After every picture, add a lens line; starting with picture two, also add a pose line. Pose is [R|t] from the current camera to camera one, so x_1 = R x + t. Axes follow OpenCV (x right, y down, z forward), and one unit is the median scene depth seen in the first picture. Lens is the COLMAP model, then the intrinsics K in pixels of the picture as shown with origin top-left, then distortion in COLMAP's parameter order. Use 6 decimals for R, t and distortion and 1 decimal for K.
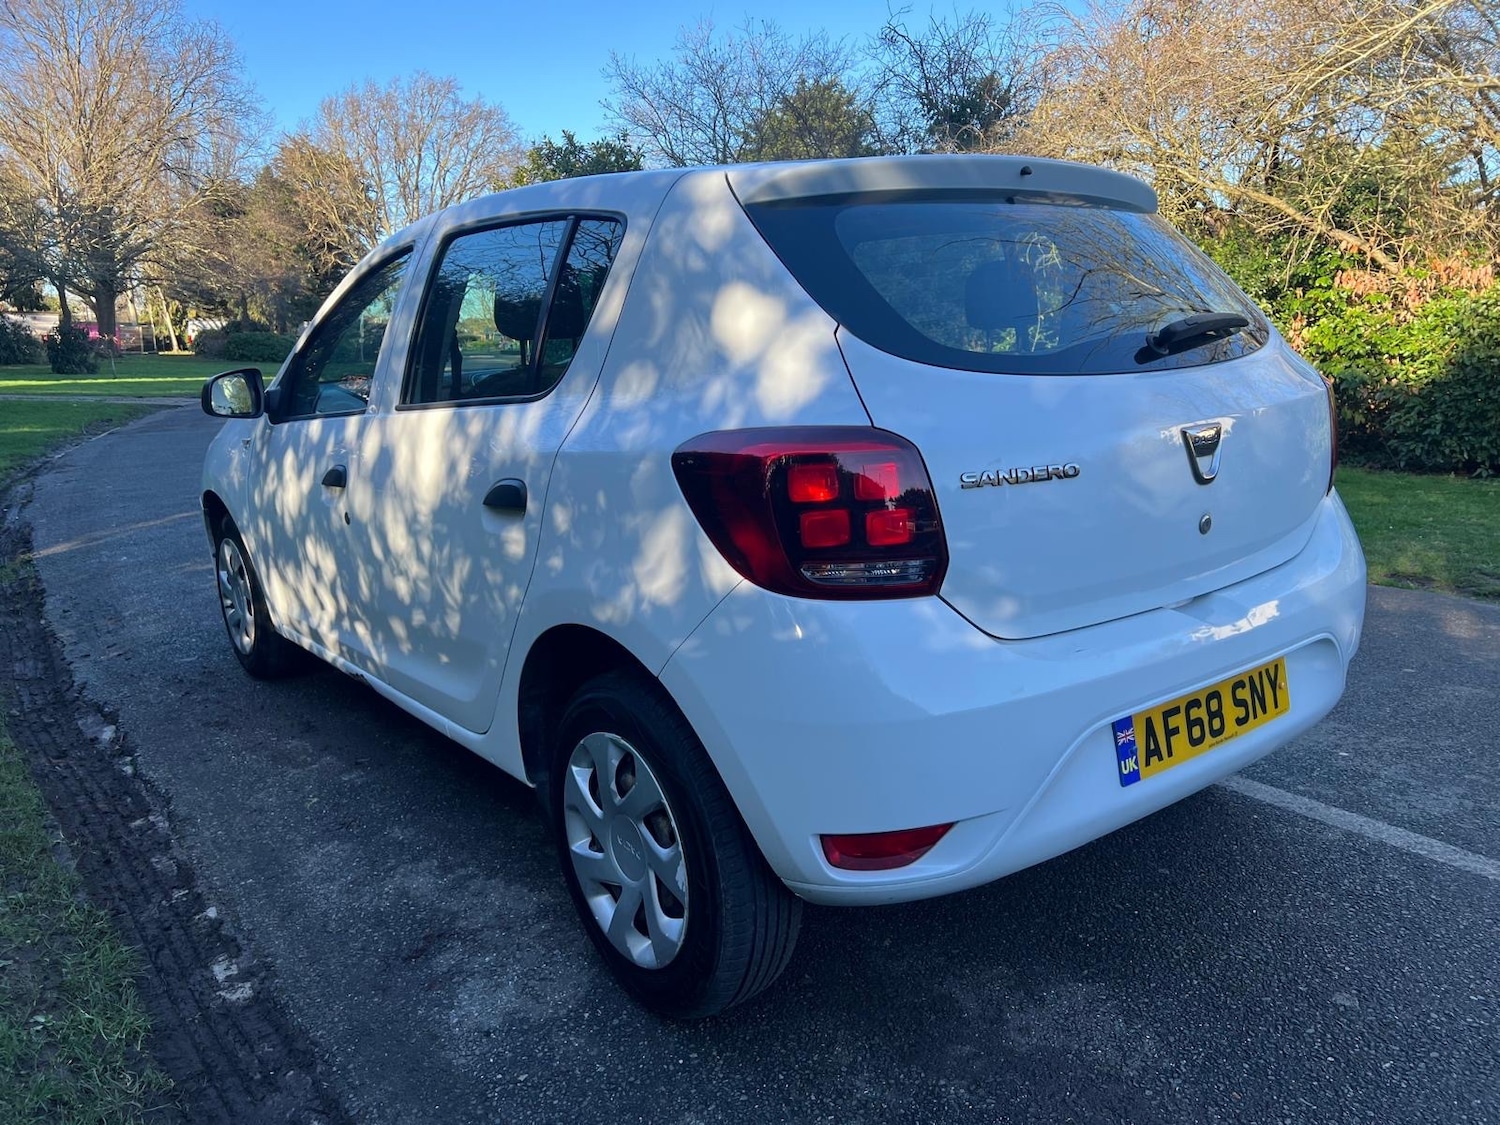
lens RADIAL K [[1059.9, 0, 755.6], [0, 1059.9, 540.8], [0, 0, 1]] dist [0.035598, -0.040536]
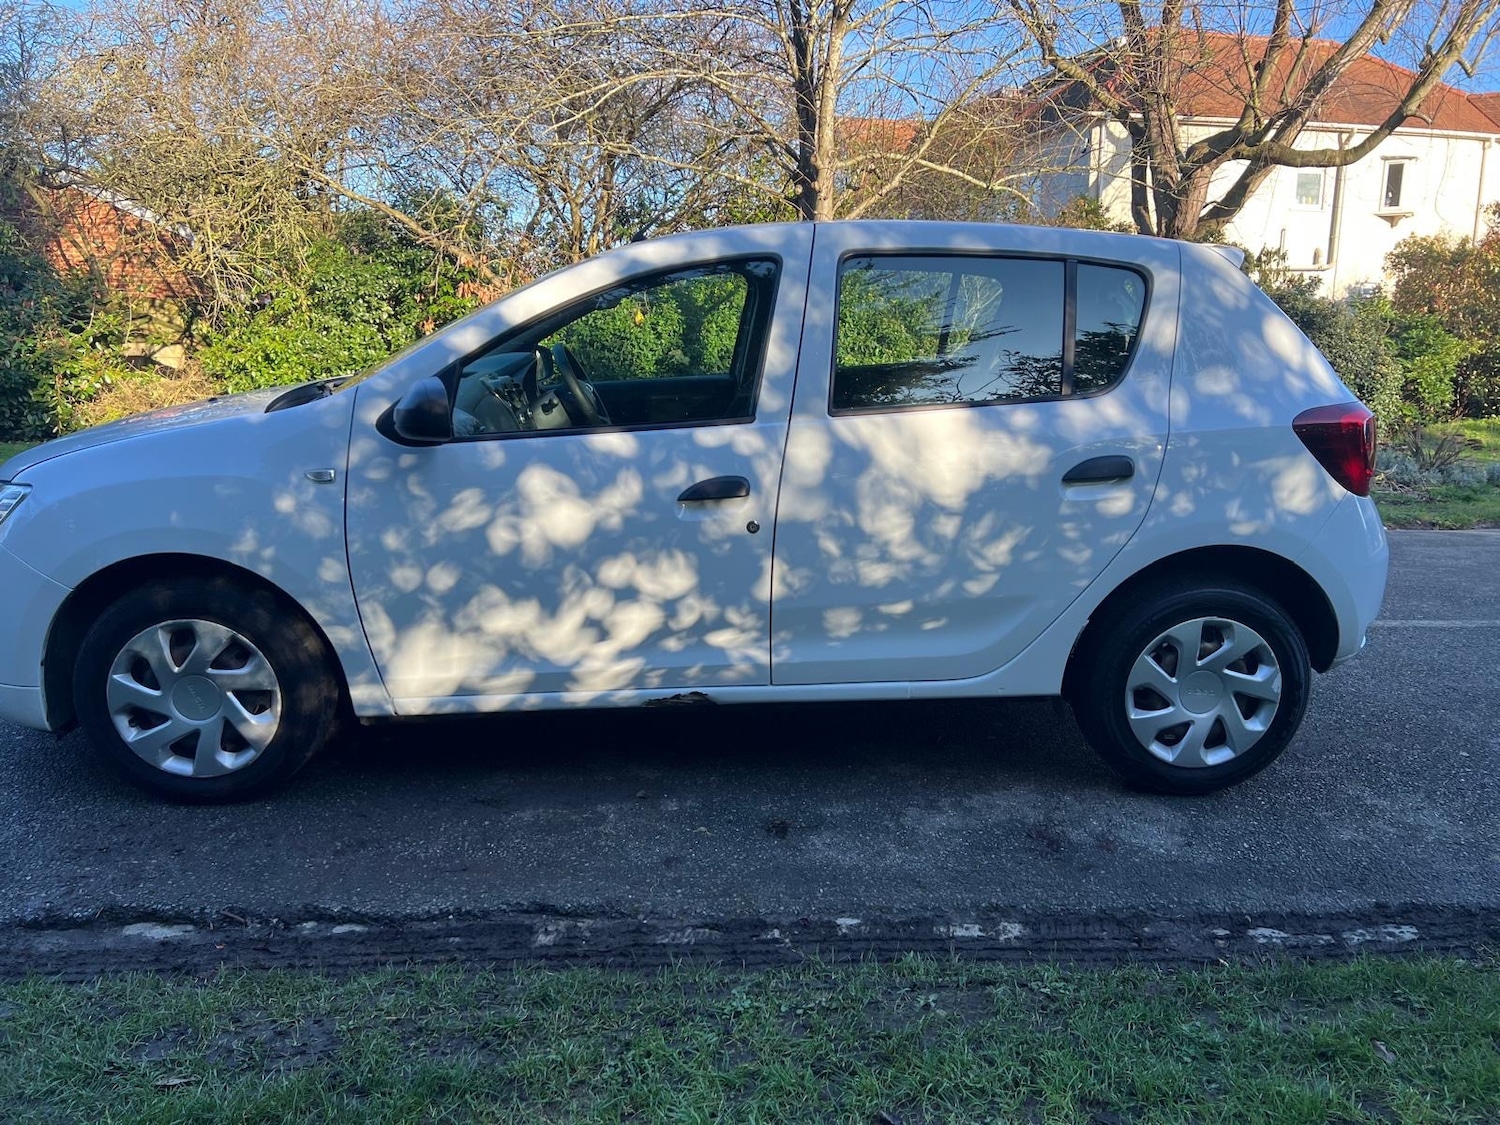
lens RADIAL K [[1059.9, 0, 755.6], [0, 1059.9, 540.8], [0, 0, 1]] dist [0.035598, -0.040536]
pose [[0.611644, -0.144343, 0.777854, -1.537777], [0.128326, 0.988296, 0.082488, -0.116475], [-0.780656, 0.049366, 0.623008, 0.513137]]
